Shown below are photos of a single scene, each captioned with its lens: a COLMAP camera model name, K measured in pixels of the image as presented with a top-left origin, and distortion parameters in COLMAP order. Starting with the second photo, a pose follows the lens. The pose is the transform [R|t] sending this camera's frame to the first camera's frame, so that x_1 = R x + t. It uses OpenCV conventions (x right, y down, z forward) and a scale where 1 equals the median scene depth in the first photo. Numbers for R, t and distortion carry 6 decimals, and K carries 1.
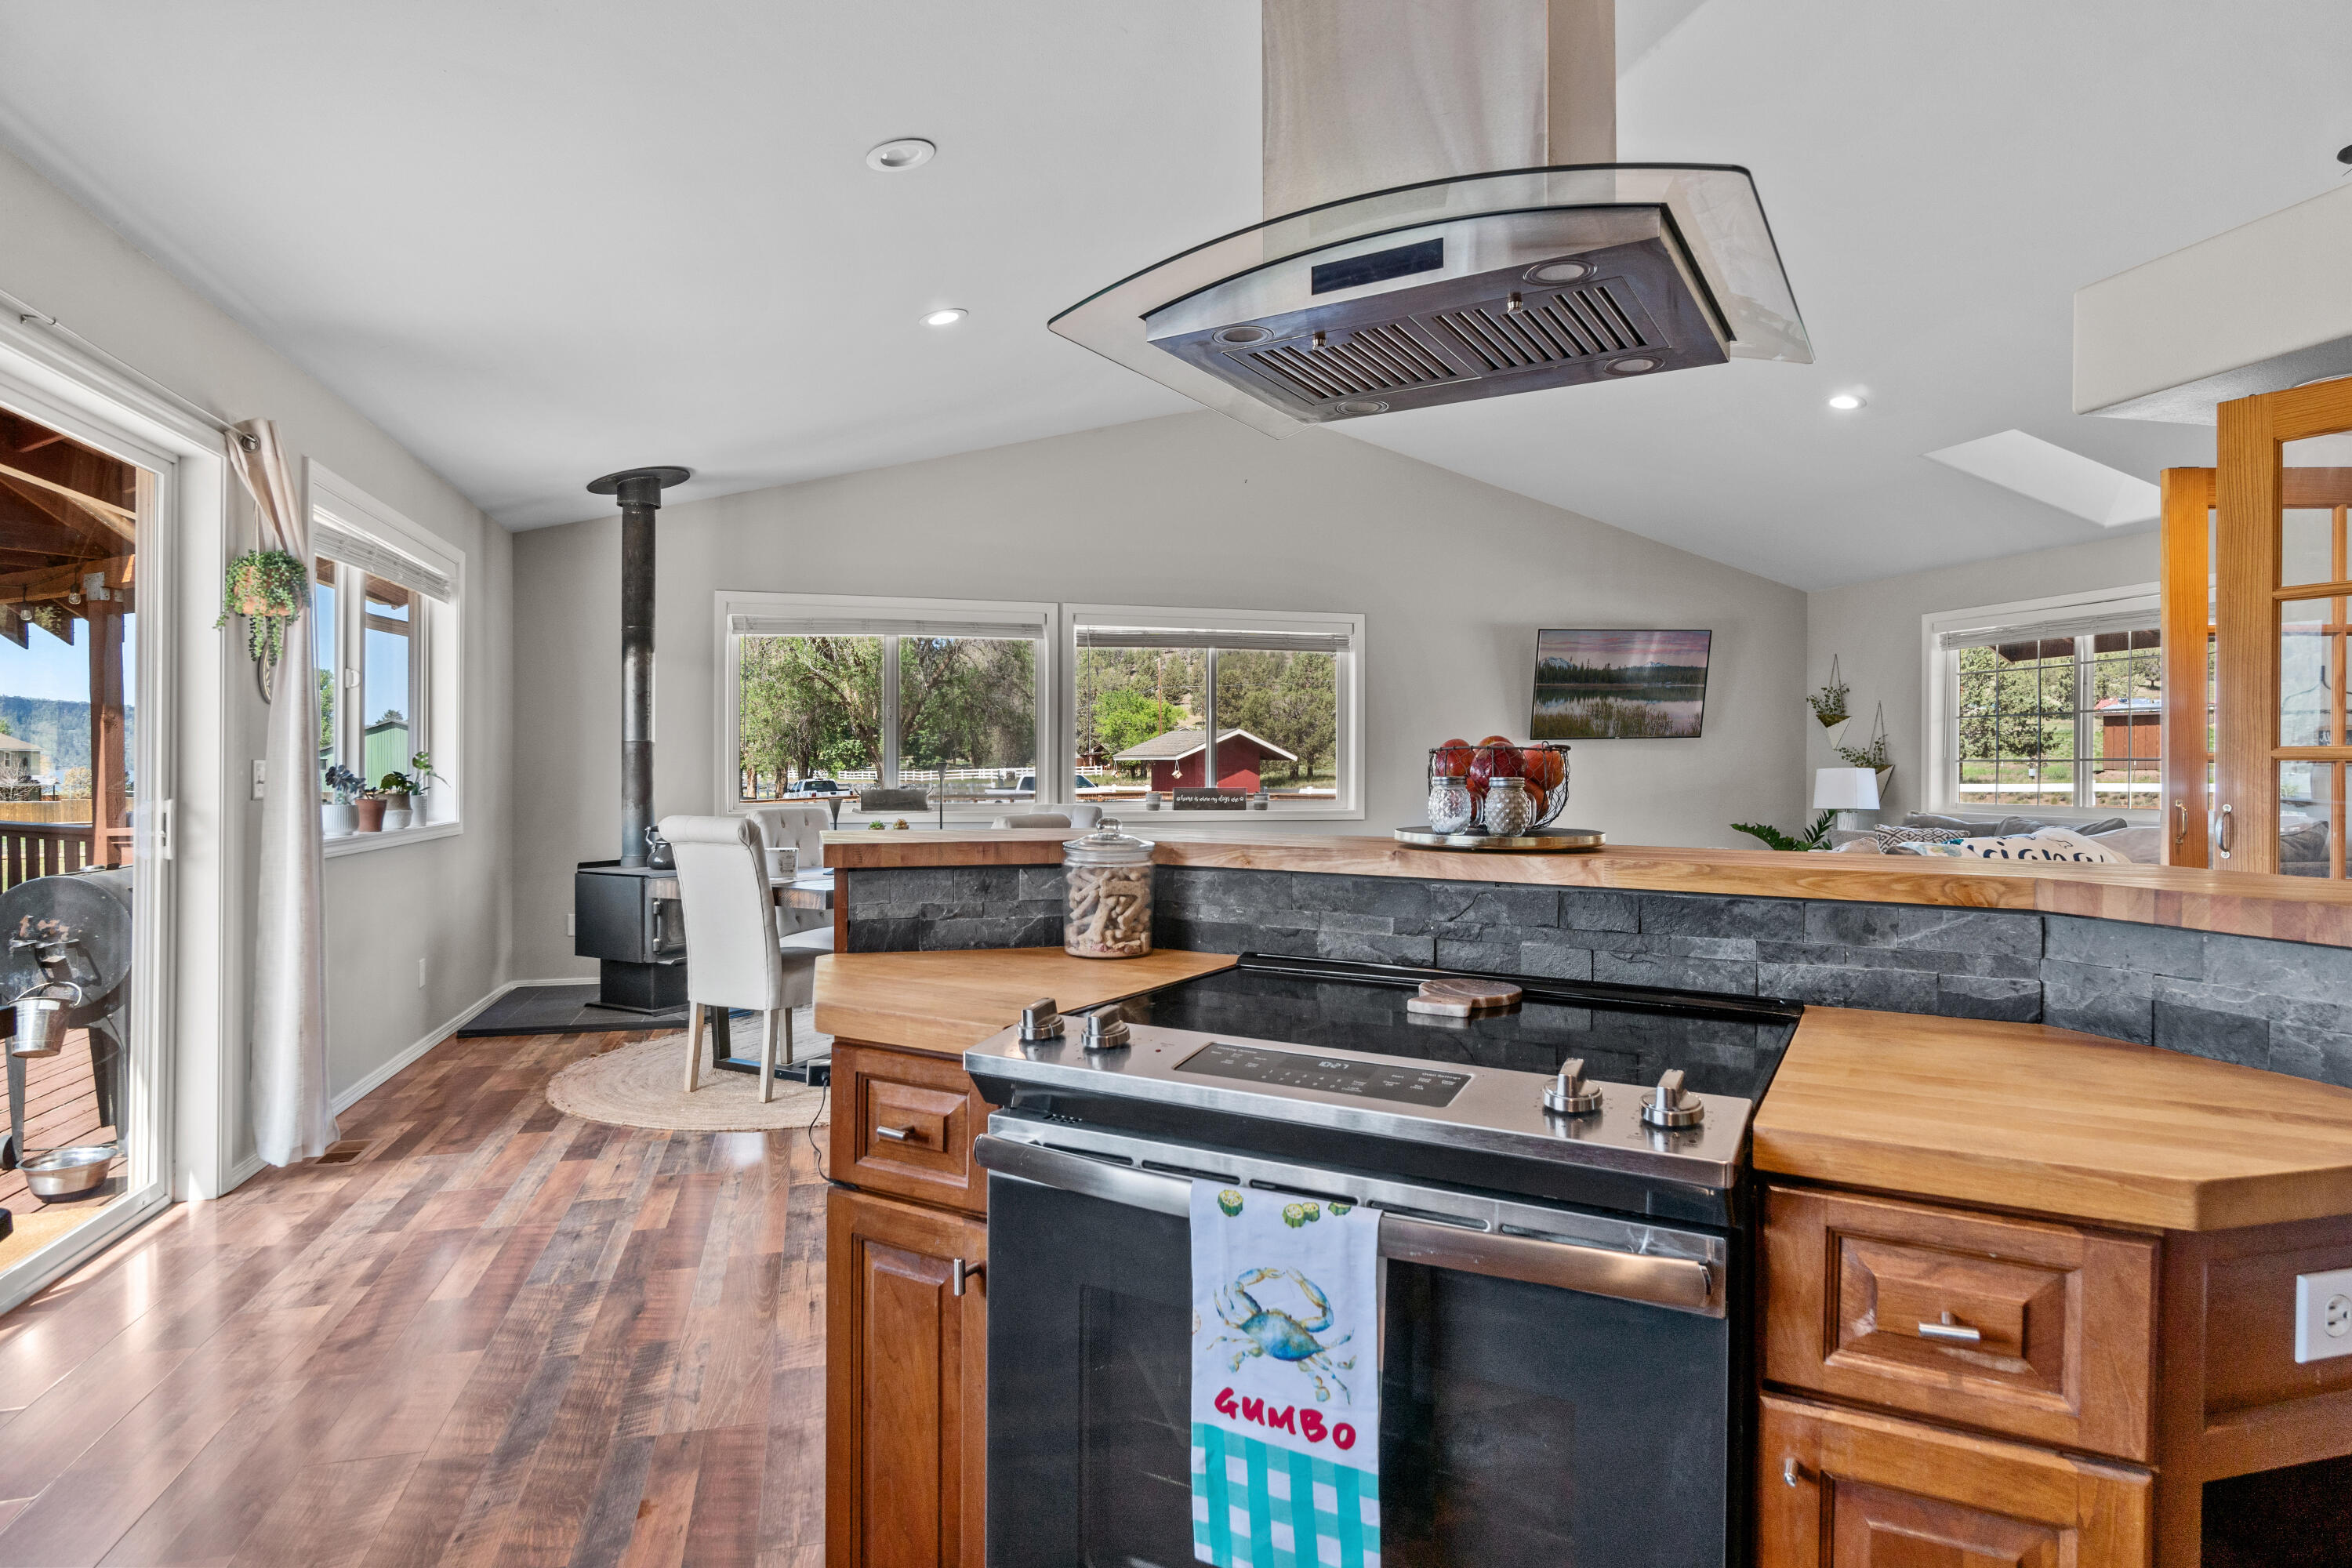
lens RADIAL K [[1287.7, 0, 1176.2], [0, 1287.7, 776.7], [0, 0, 1]] dist [0.006404, -0.000441]
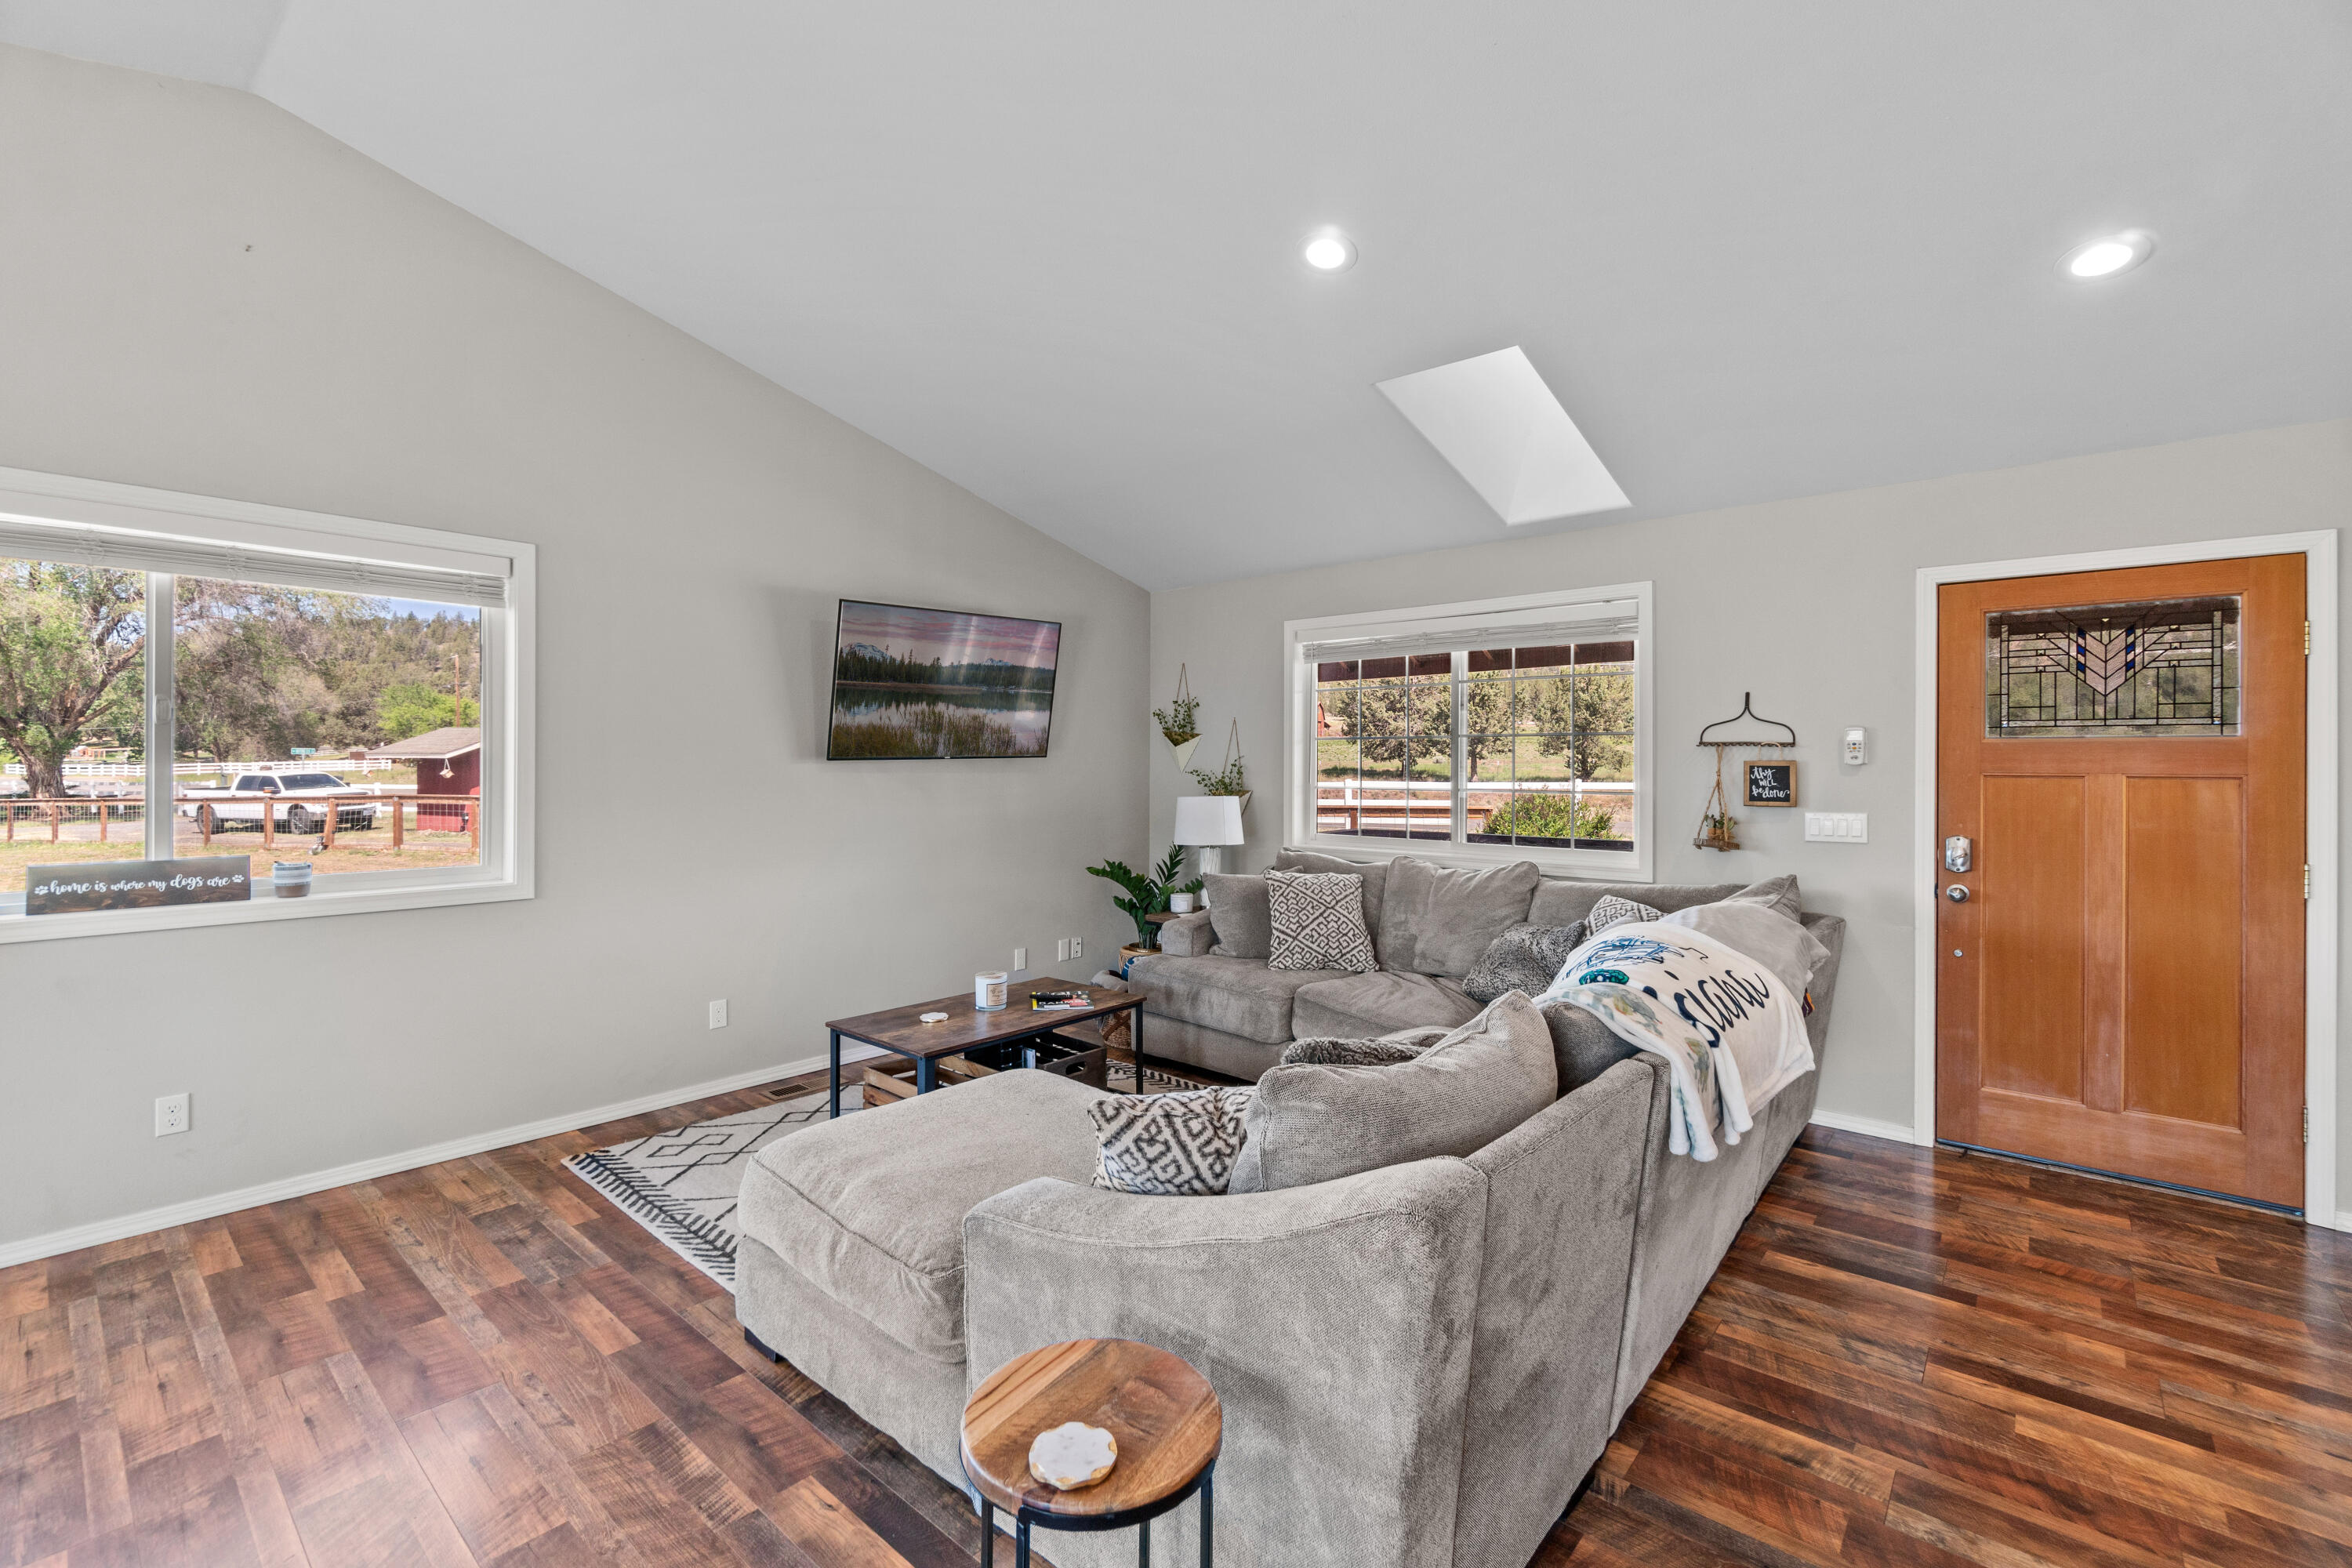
lens RADIAL K [[1020.6, 0, 1185.5], [0, 1020.6, 763.4], [0, 0, 1]] dist [-0.004915, 0.000890]
pose [[0.822864, 0.001535, 0.568236, 0.122639], [0.001915, 0.999983, -0.005475, -0.023870], [-0.568235, 0.005593, 0.822848, 0.444390]]
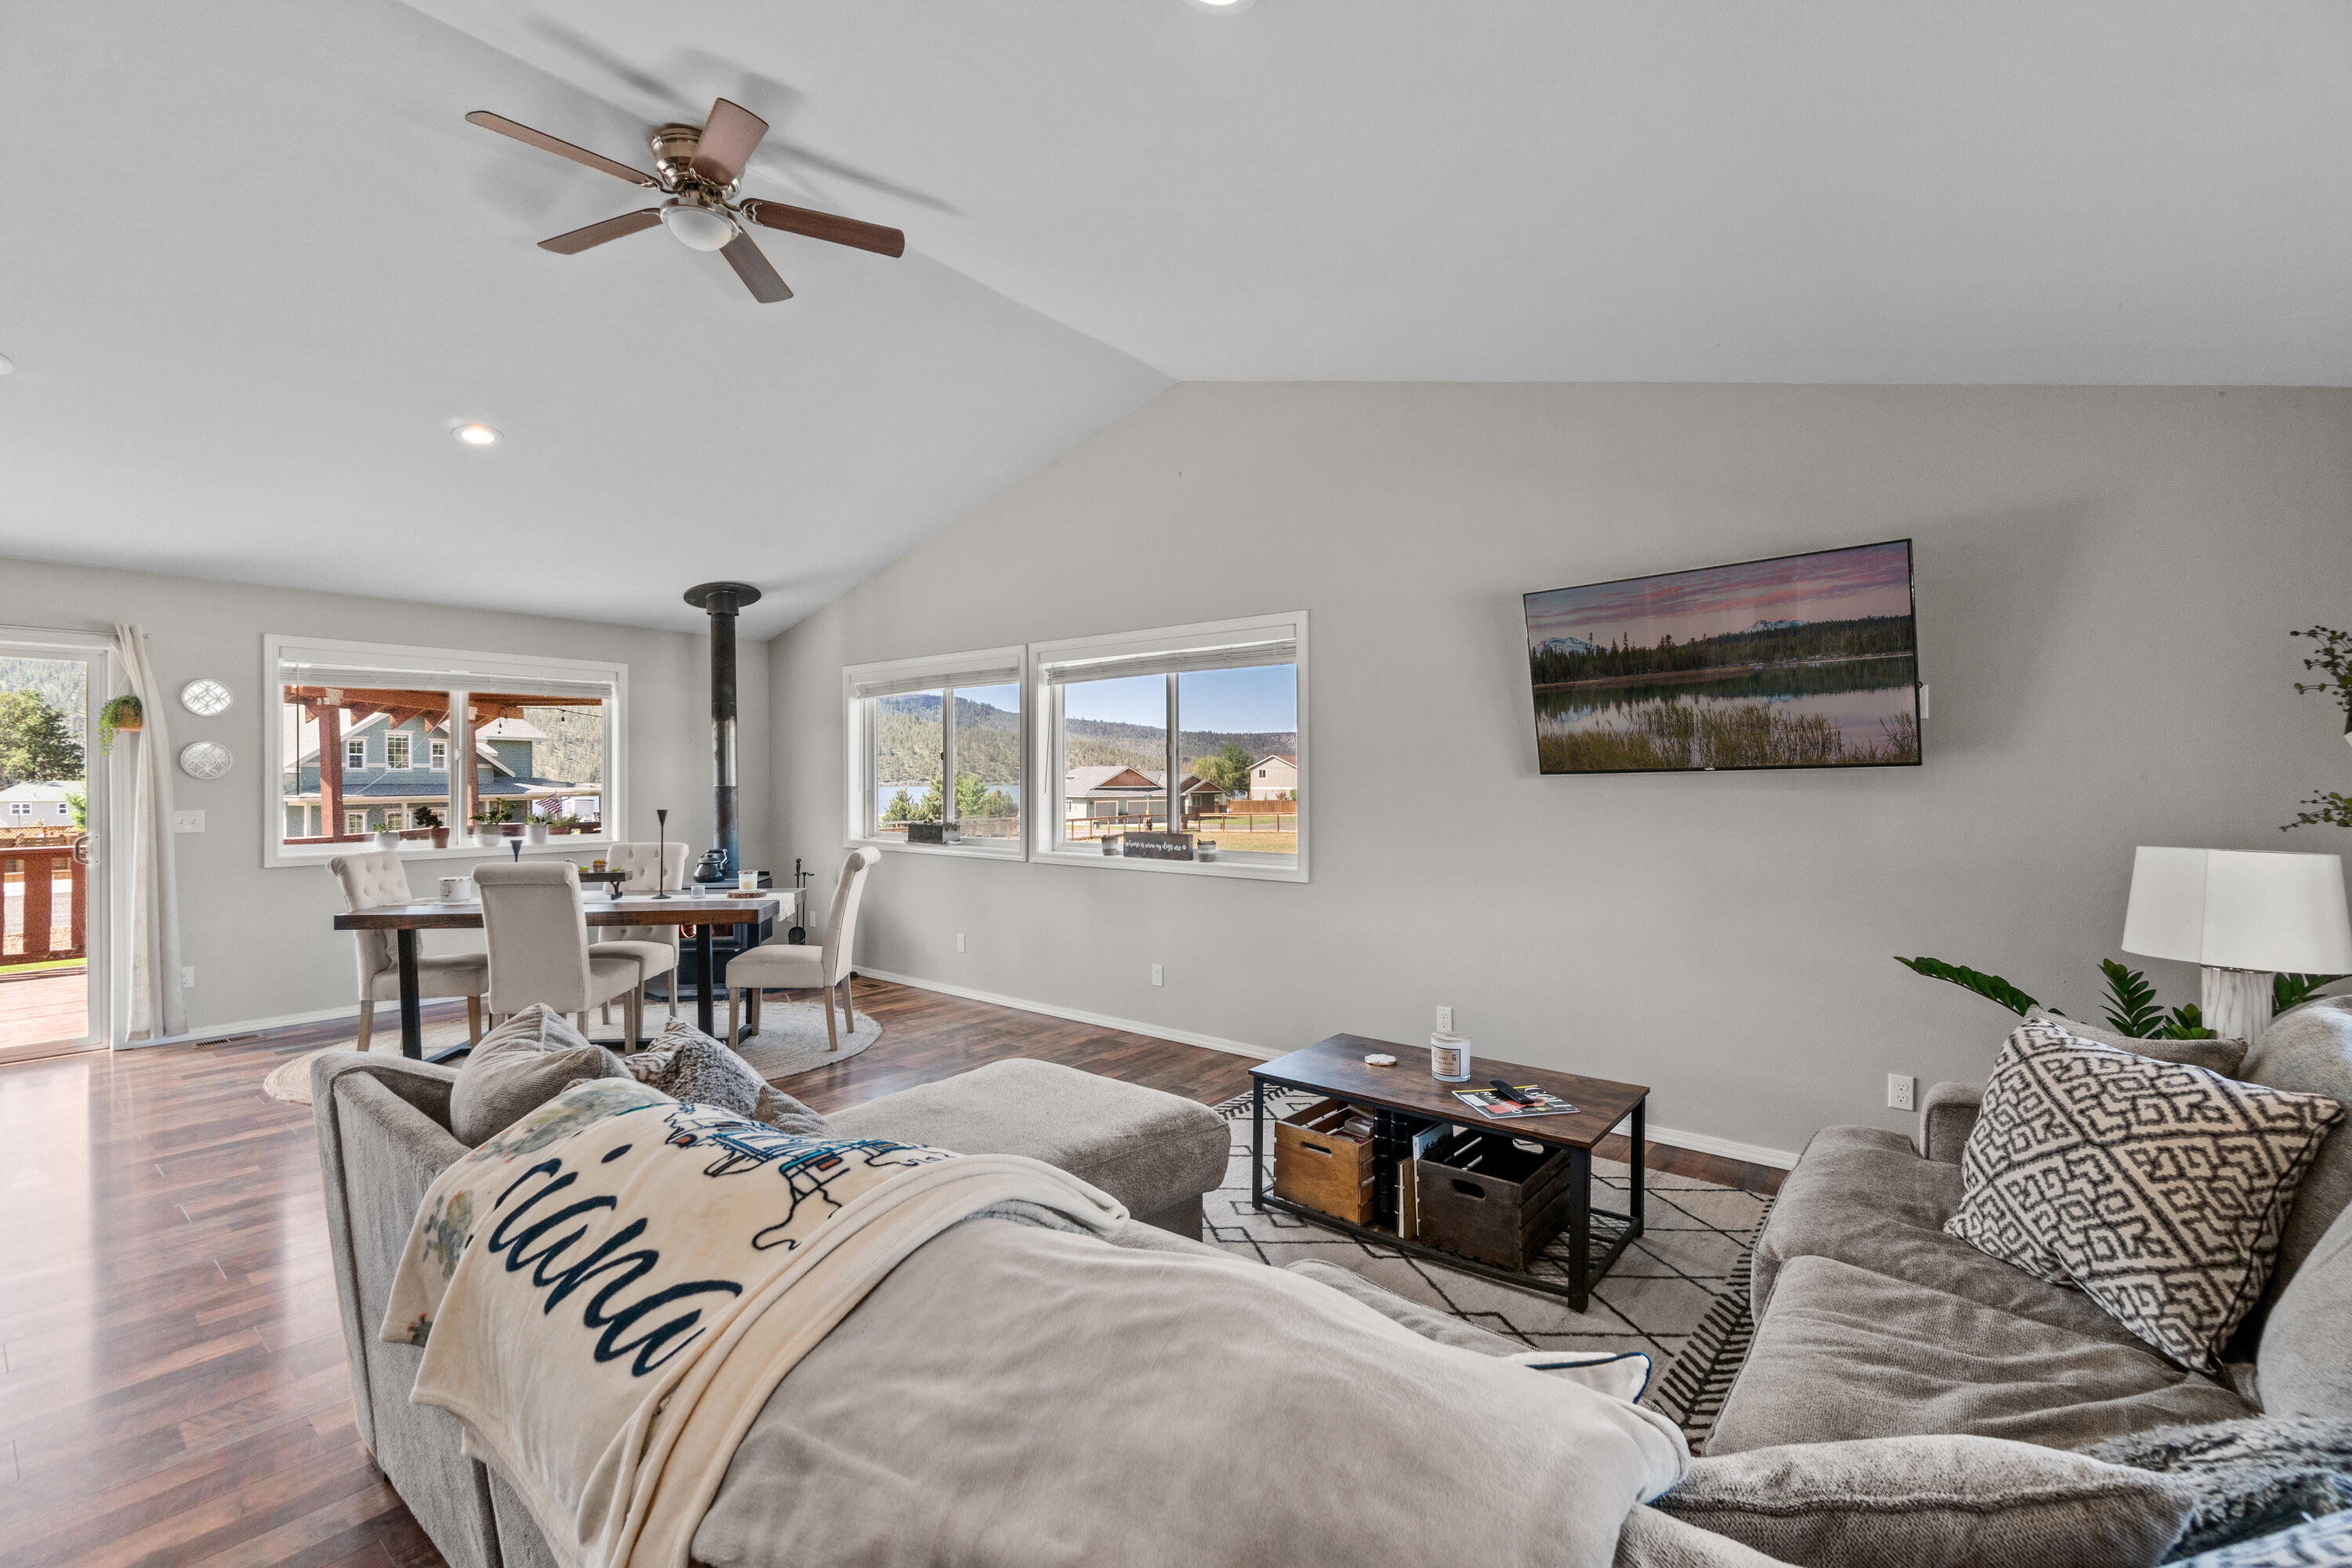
lens RADIAL K [[1020.6, 0, 1181.0], [0, 1020.6, 797.2], [0, 0, 1]] dist [-0.004915, 0.000890]
pose [[0.590677, 0.009752, -0.806849, 0.562713], [-0.005452, 0.999952, 0.008095, -0.021052], [0.806890, -0.000383, 0.590702, 0.572751]]
